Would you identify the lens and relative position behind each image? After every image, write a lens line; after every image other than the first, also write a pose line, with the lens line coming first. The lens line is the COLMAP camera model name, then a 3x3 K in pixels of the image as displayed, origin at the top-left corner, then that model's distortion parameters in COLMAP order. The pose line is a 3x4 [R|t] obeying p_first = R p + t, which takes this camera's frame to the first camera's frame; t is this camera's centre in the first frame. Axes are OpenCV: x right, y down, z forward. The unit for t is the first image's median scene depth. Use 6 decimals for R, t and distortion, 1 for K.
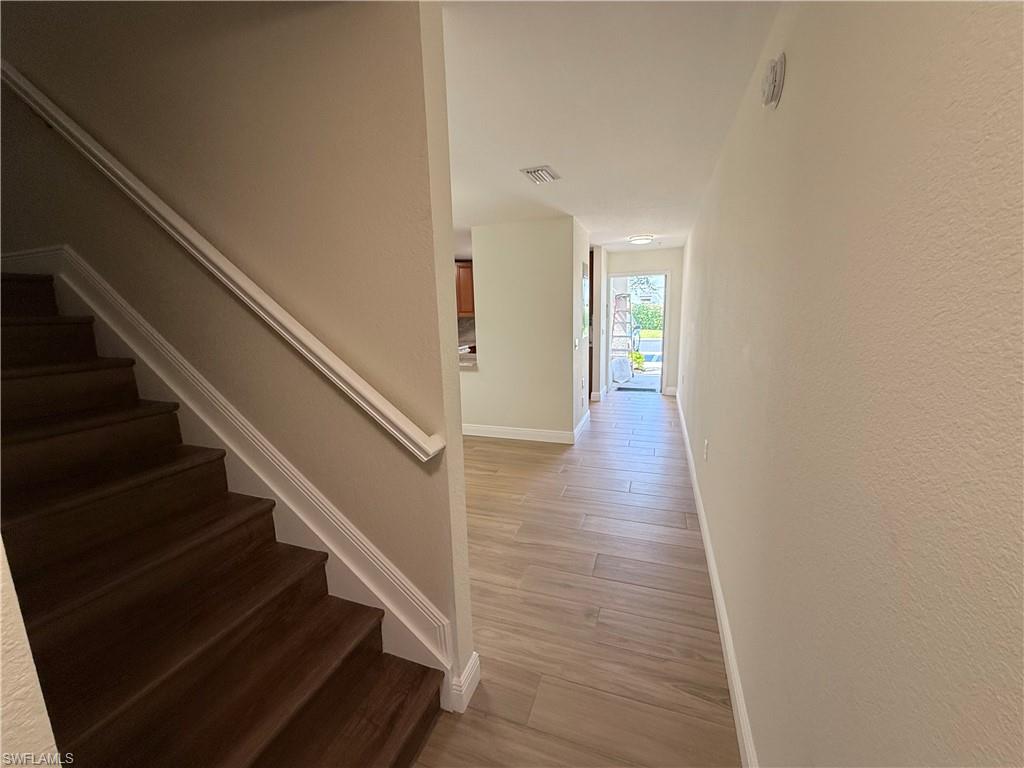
lens RADIAL K [[408.0, 0, 511.4], [0, 408.0, 383.7], [0, 0, 1]] dist [0.000691, -0.000165]
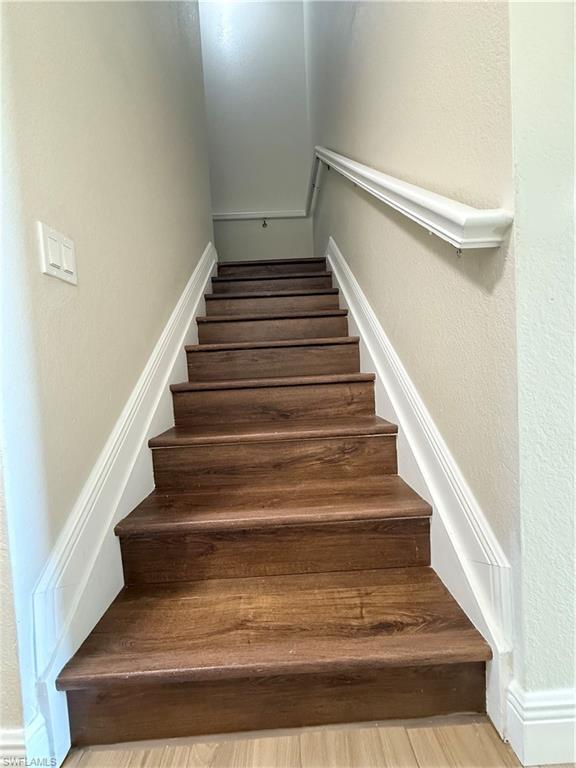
lens RADIAL K [[306.0, 0, 287.0], [0, 306.0, 383.7], [0, 0, 1]] dist [0.000691, -0.000165]
pose [[0.351902, 0.048644, -0.934772, 0.121458], [-0.116066, 0.993209, 0.007991, 0.381143], [0.928813, 0.105684, 0.355158, 0.564879]]
